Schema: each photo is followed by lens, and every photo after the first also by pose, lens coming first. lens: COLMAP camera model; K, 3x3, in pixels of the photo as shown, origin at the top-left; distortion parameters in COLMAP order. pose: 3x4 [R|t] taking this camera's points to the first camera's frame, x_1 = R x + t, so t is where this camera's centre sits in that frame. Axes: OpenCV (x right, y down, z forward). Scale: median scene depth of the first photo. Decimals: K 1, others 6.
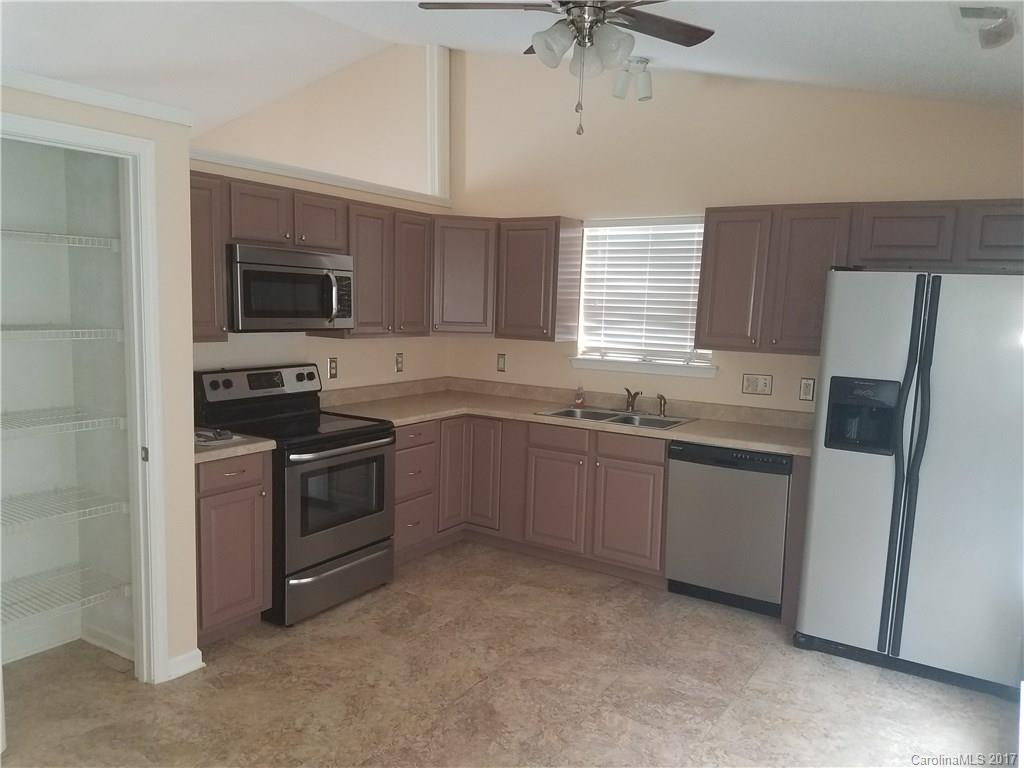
lens RADIAL K [[772.8, 0, 510.7], [0, 772.8, 392.1], [0, 0, 1]] dist [0.258094, -0.504961]
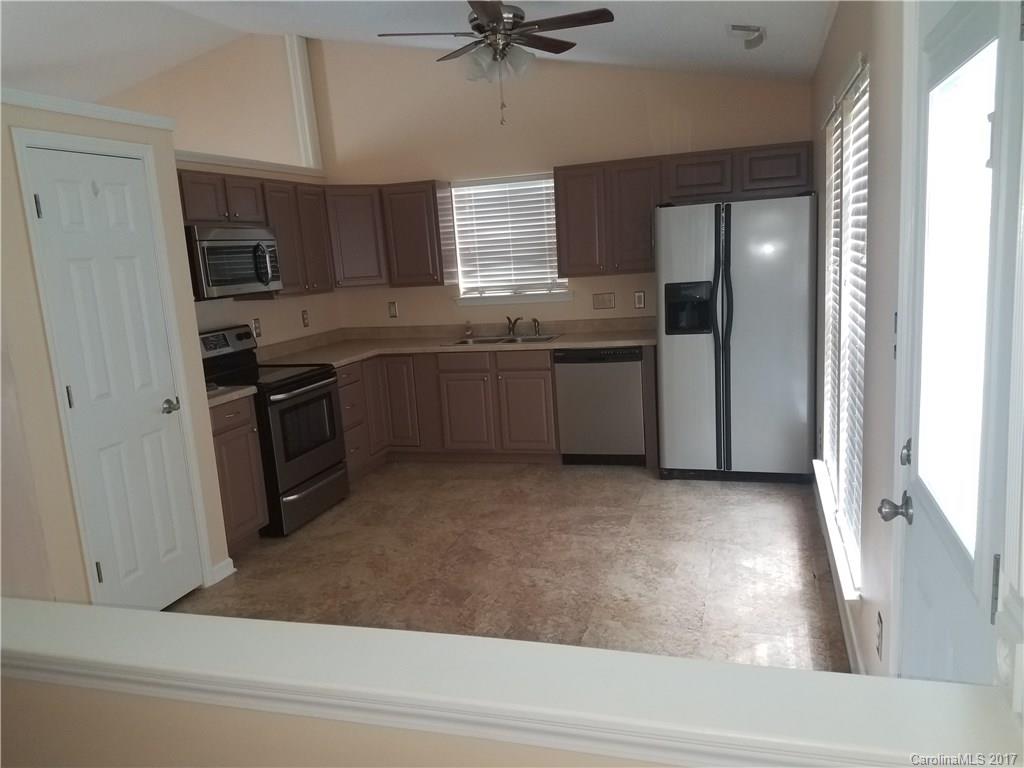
lens RADIAL K [[790.7, 0, 512.0], [0, 790.7, 384.0], [0, 0, 1]] dist [0.274008, -0.555348]
pose [[0.955225, -0.139712, 0.260818, -0.216207], [0.128907, 0.989949, 0.058172, 0.032619], [-0.266324, -0.021946, 0.963634, -0.259169]]
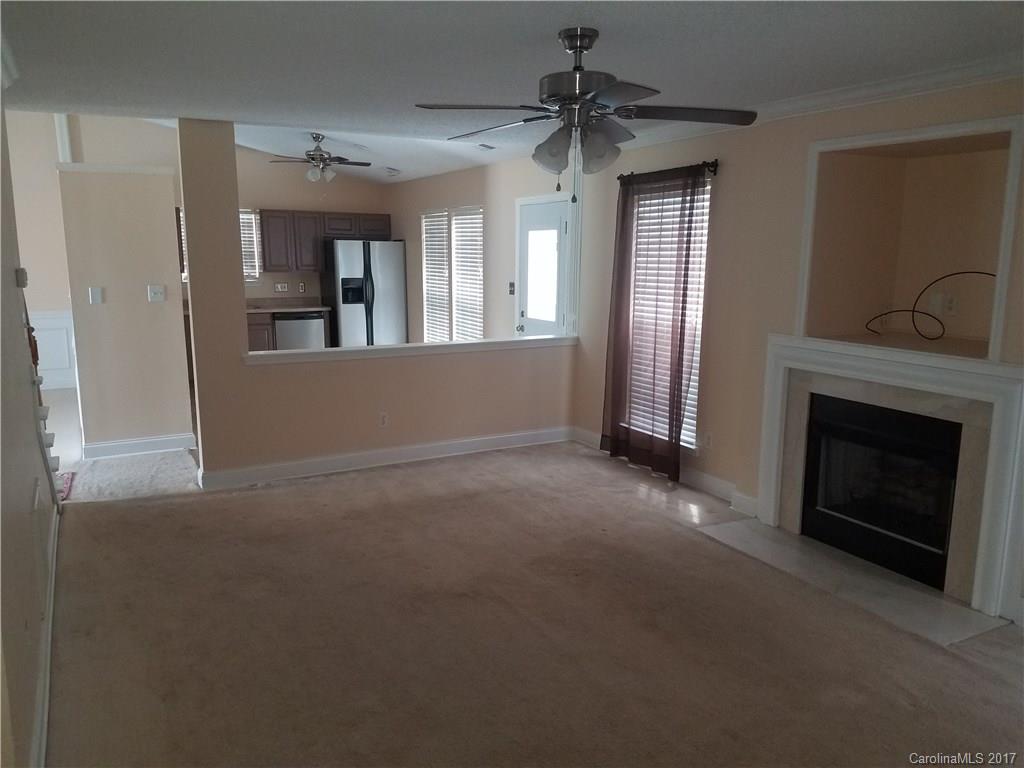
lens RADIAL K [[772.8, 0, 510.7], [0, 772.8, 392.1], [0, 0, 1]] dist [0.258094, -0.504961]
pose [[0.467742, -0.187880, 0.863666, -1.514774], [0.120240, 0.981588, 0.148414, 0.030466], [-0.875648, 0.034428, 0.481720, -0.715910]]
